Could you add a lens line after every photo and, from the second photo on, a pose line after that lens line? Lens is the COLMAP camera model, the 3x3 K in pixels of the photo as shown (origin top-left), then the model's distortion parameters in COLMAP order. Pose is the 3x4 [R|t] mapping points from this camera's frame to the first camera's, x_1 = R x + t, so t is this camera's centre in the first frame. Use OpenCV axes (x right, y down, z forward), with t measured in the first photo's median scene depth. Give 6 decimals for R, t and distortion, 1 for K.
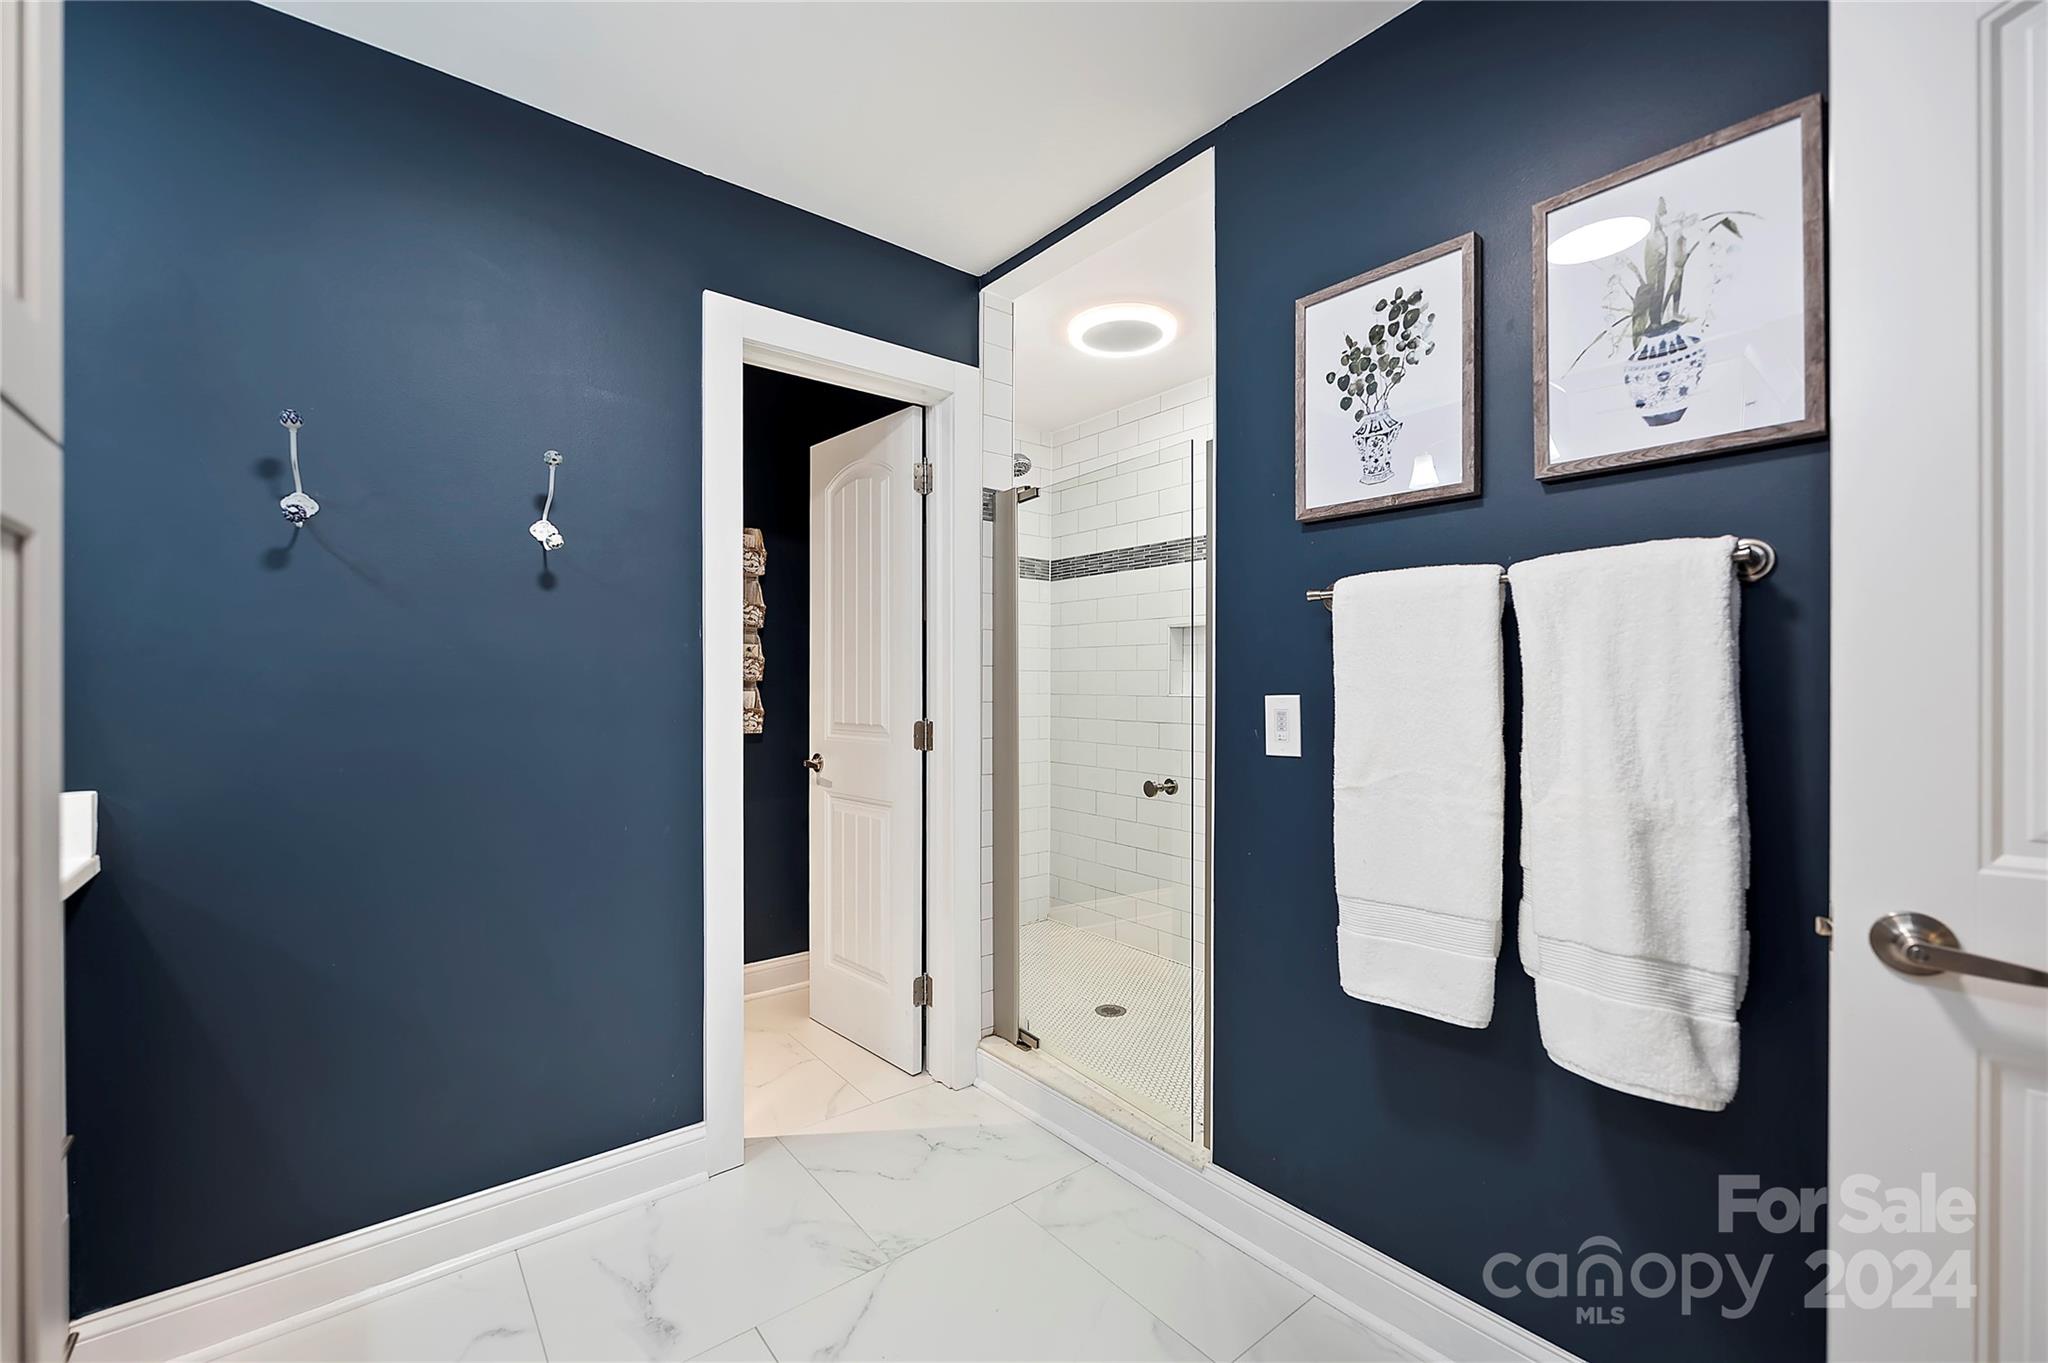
lens RADIAL K [[844.8, 0, 1024.0], [0, 844.8, 681.5], [0, 0, 1]] dist [-0.000986, 0.000032]
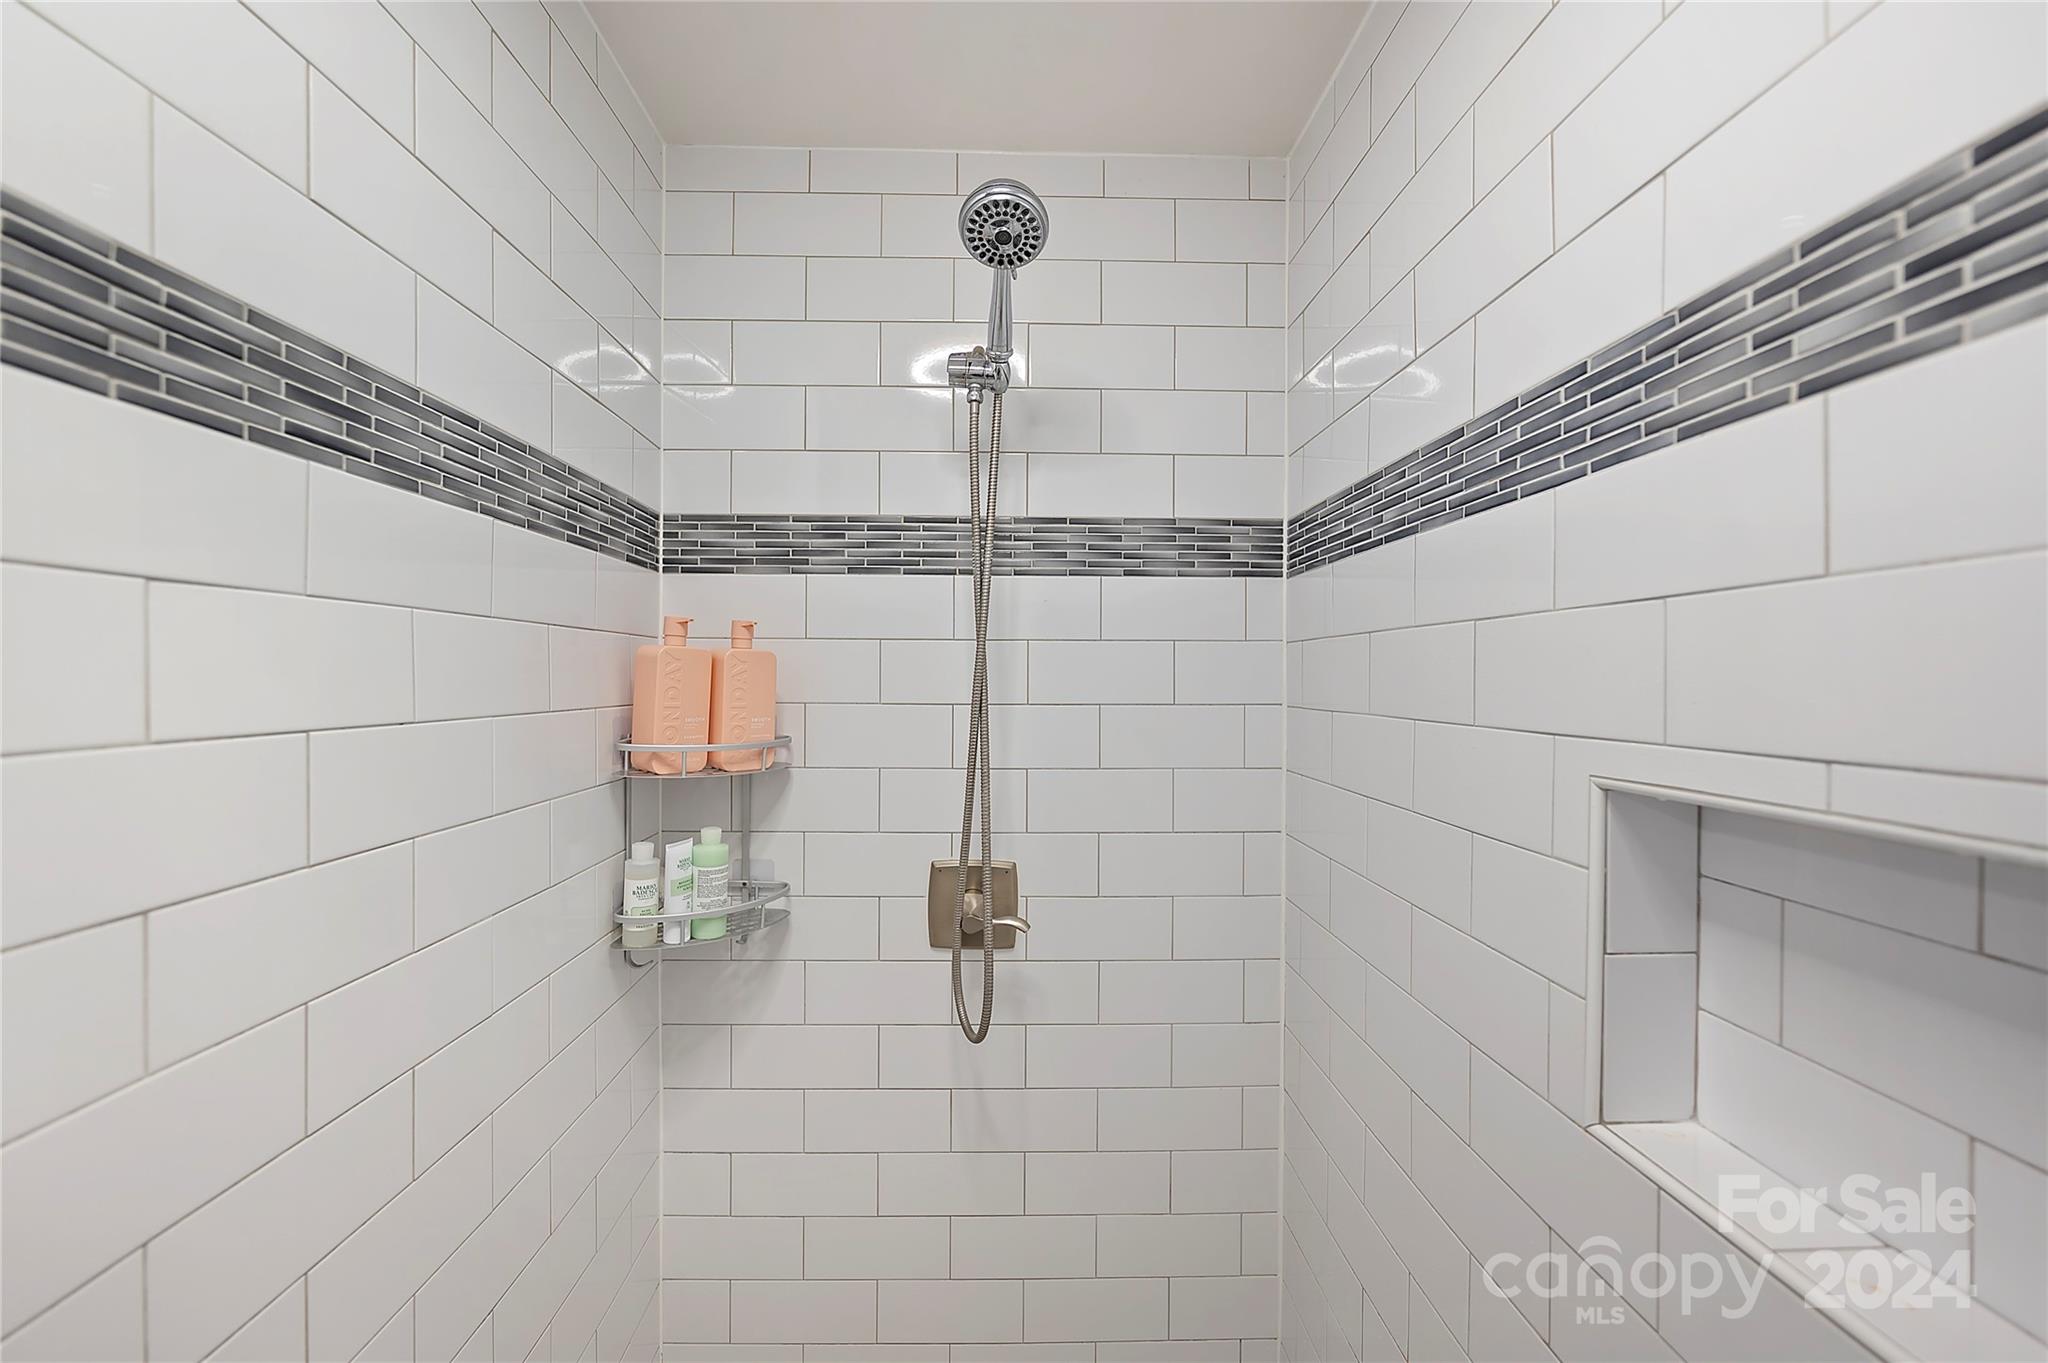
lens RADIAL K [[834.5, 0, 1027.2], [0, 834.5, 671.4], [0, 0, 1]] dist [-0.000717, 0.000049]
pose [[0.787691, -0.000837, -0.616070, 0.076028], [-0.004368, 0.999966, -0.006943, -0.036256], [0.616056, 0.008161, 0.787660, 0.310659]]
